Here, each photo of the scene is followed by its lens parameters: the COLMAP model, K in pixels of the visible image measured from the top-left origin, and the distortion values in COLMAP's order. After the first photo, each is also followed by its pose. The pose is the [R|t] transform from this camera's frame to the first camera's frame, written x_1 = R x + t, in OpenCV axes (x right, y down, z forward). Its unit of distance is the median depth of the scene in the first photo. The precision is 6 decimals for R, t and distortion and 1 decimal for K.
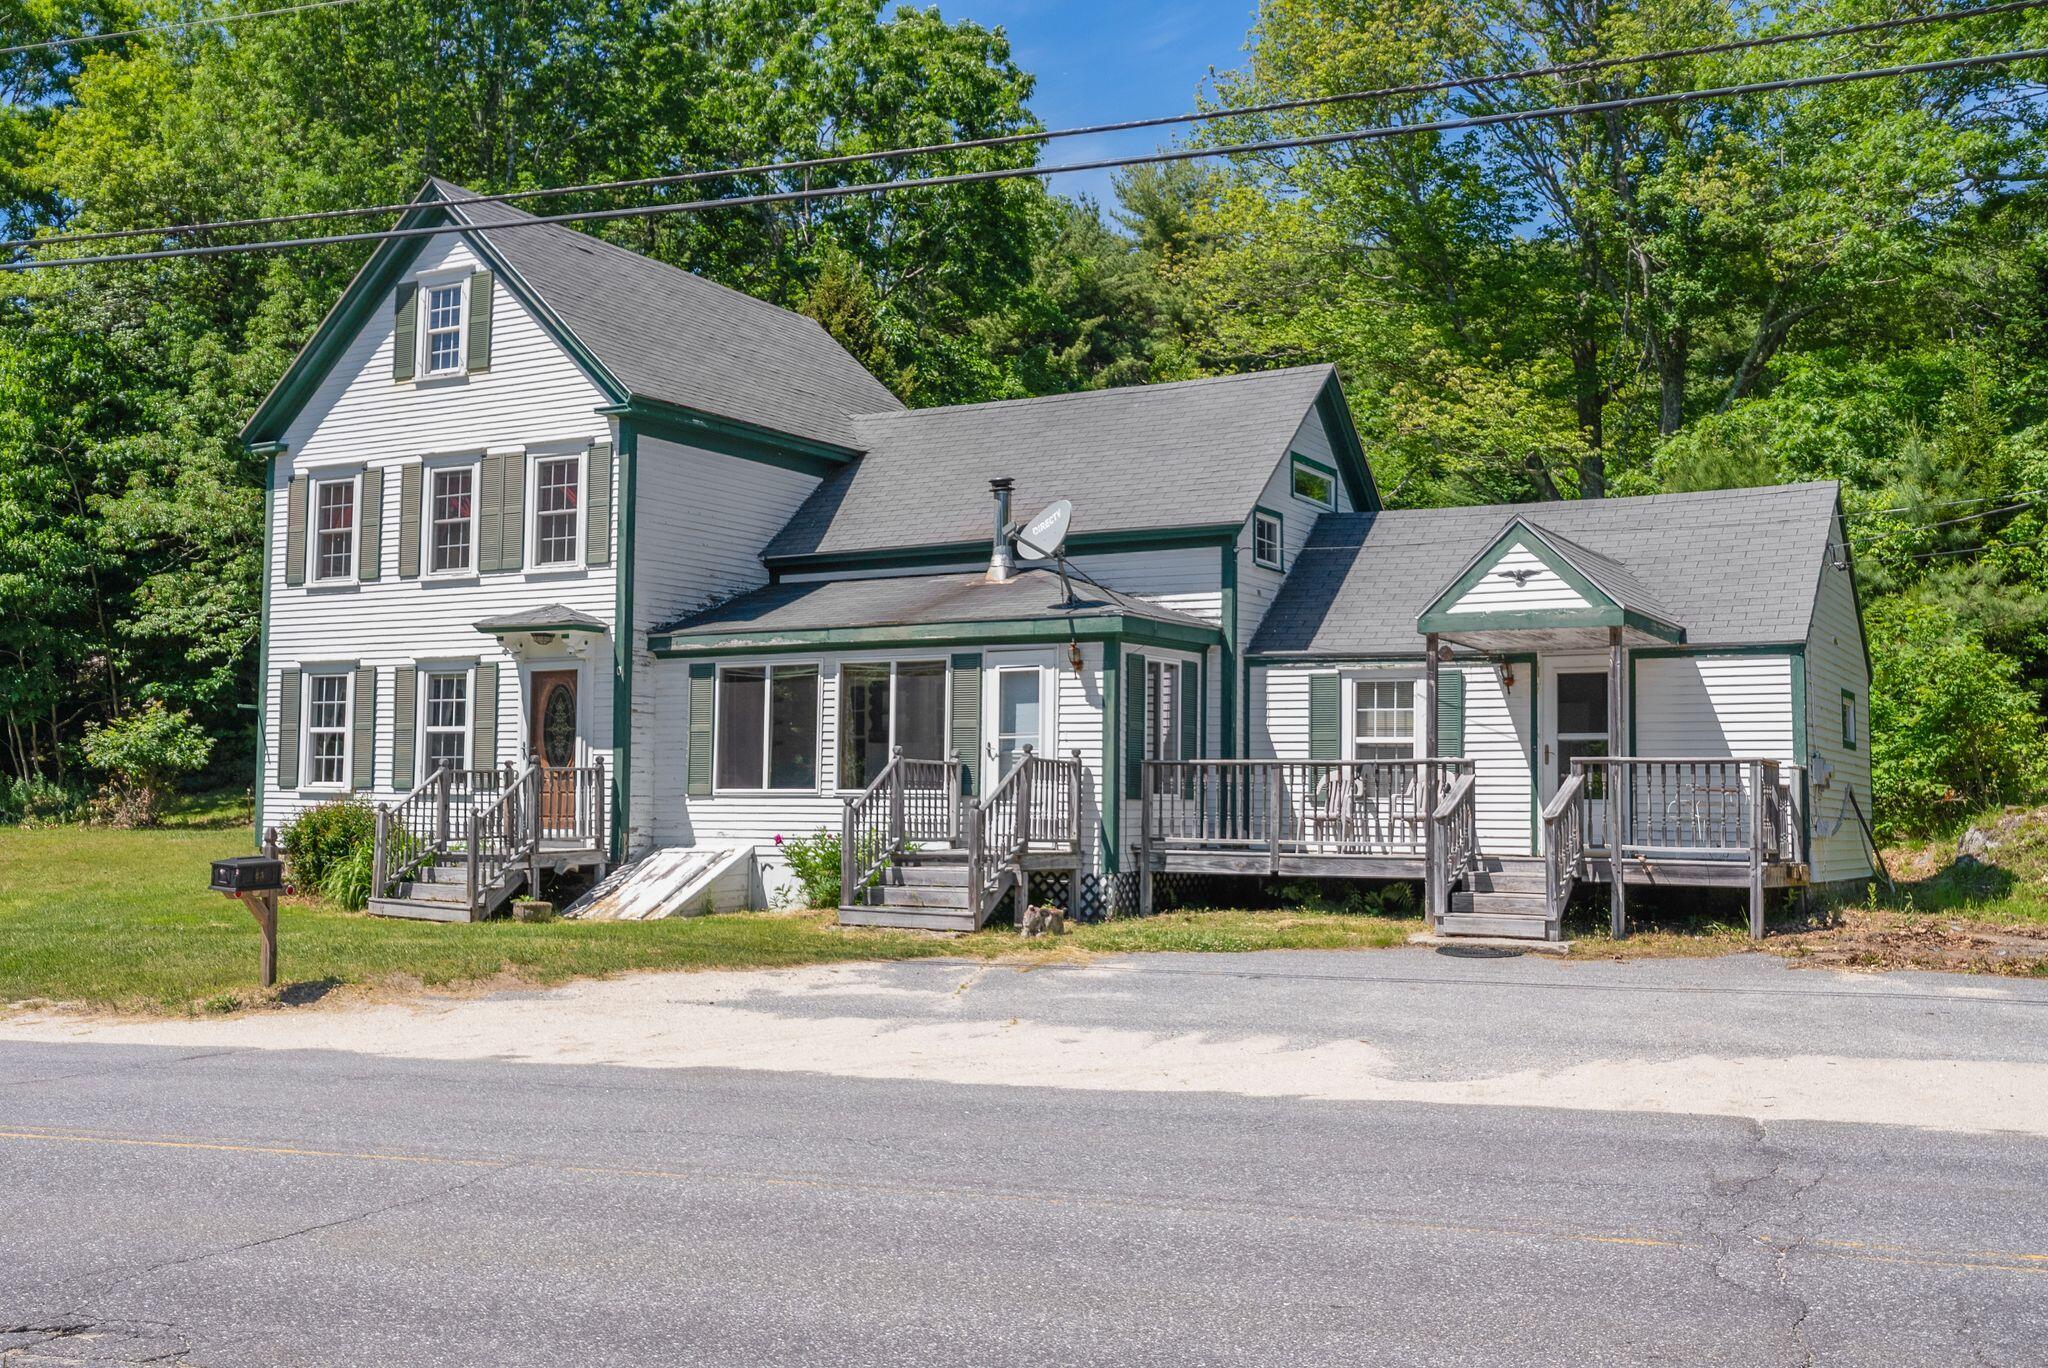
lens RADIAL K [[2043.9, 0, 1024.0], [0, 2043.9, 684.0], [0, 0, 1]] dist [0.009089, 0.001741]
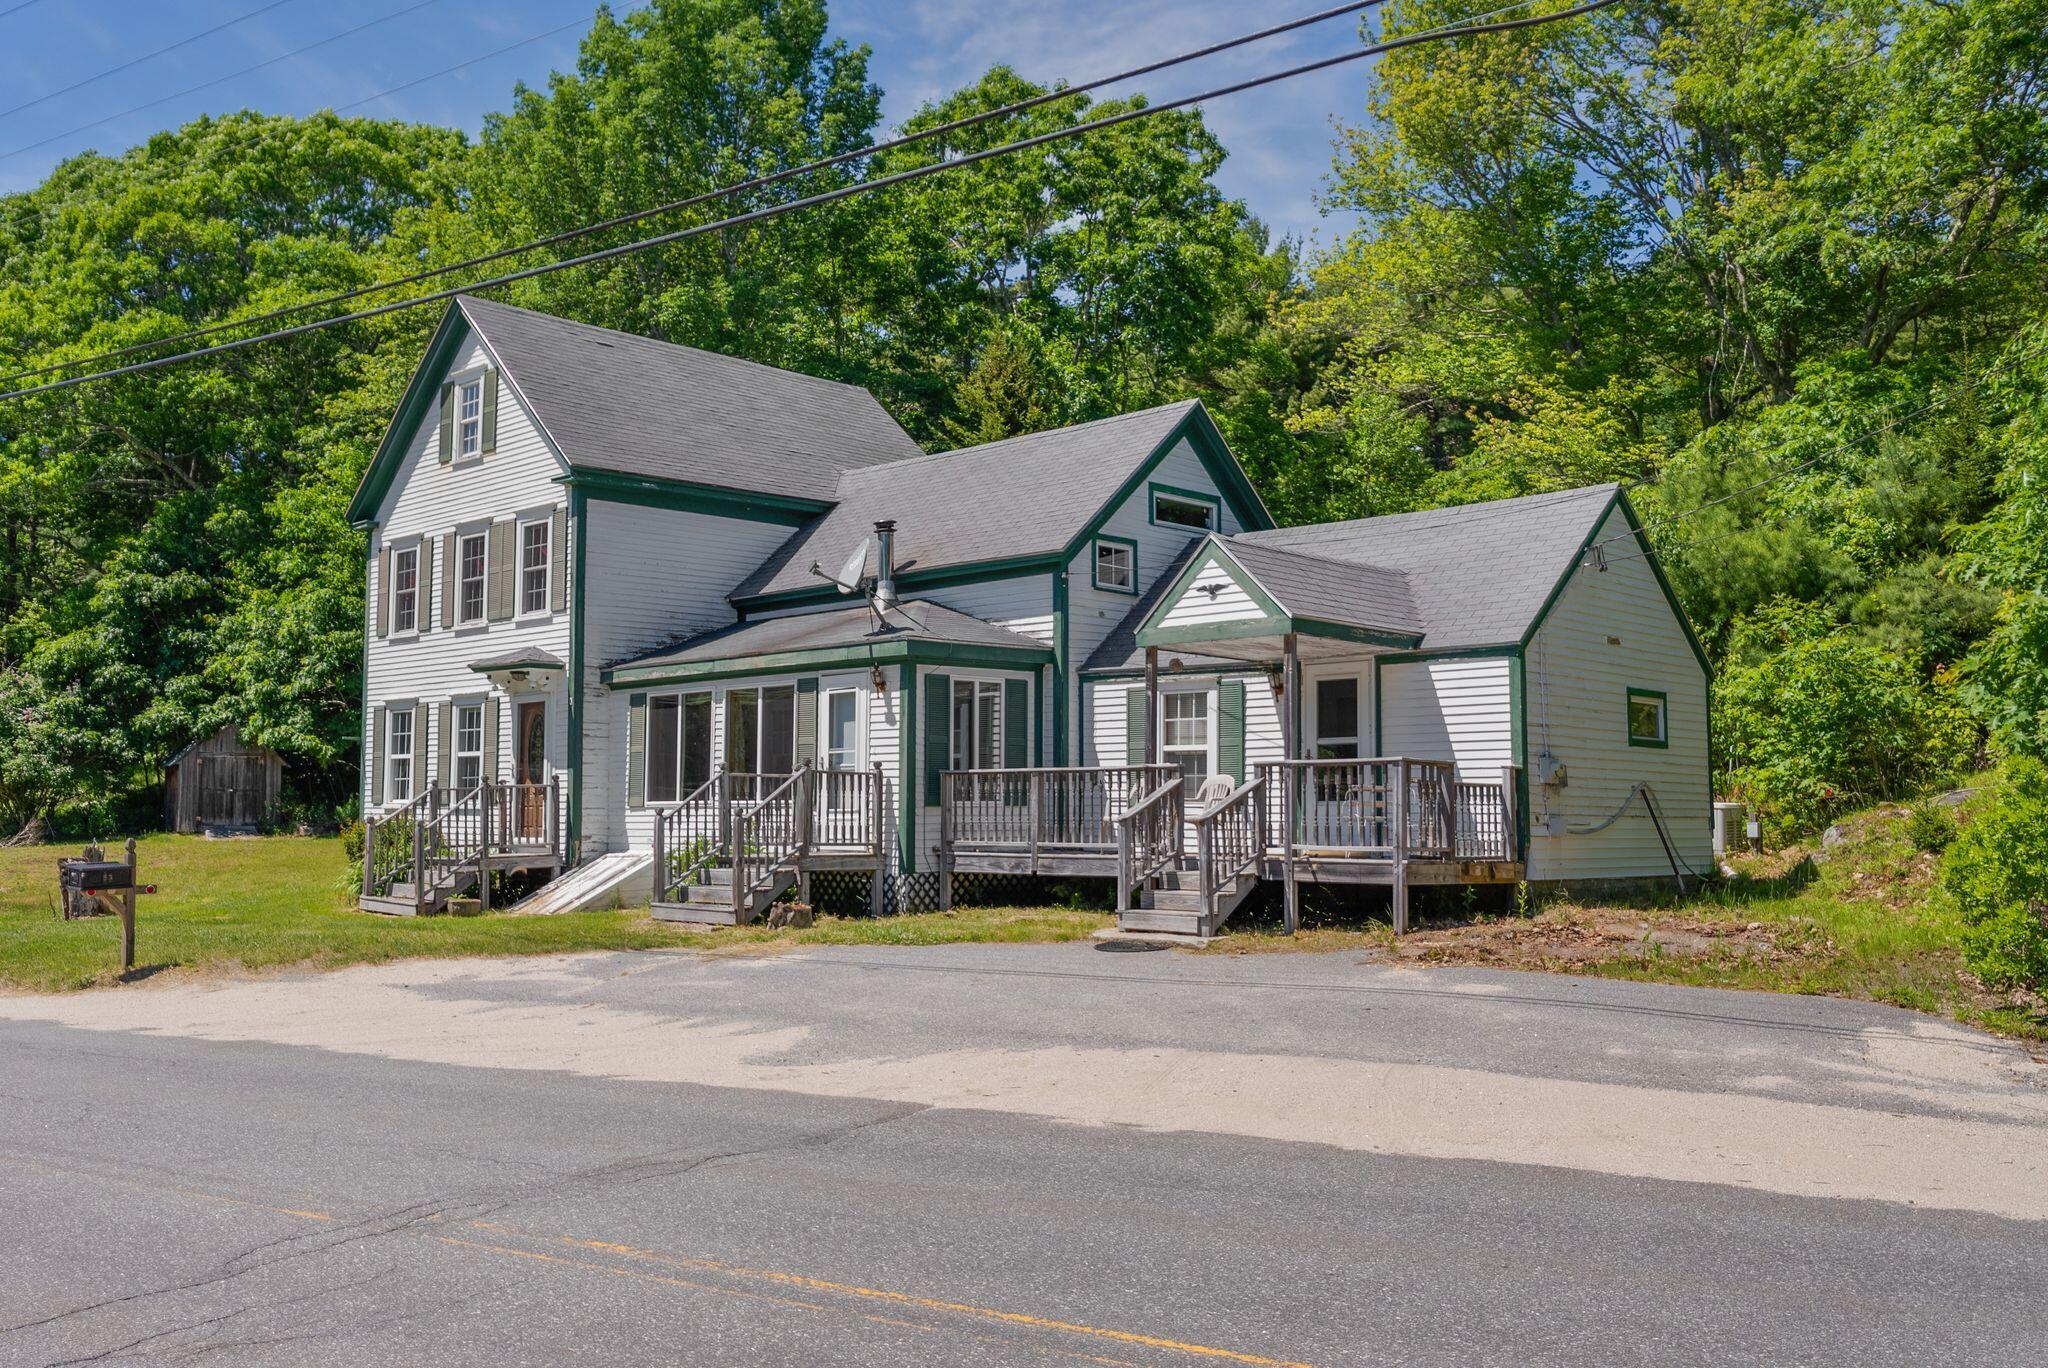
lens RADIAL K [[1814.4, 0, 1014.7], [0, 1814.4, 690.9], [0, 0, 1]] dist [0.000794, 0.003373]
pose [[0.969588, -0.027534, -0.243191, 0.311240], [0.025403, 0.999607, -0.011895, 0.006464], [0.243423, 0.005355, 0.969906, 0.056615]]
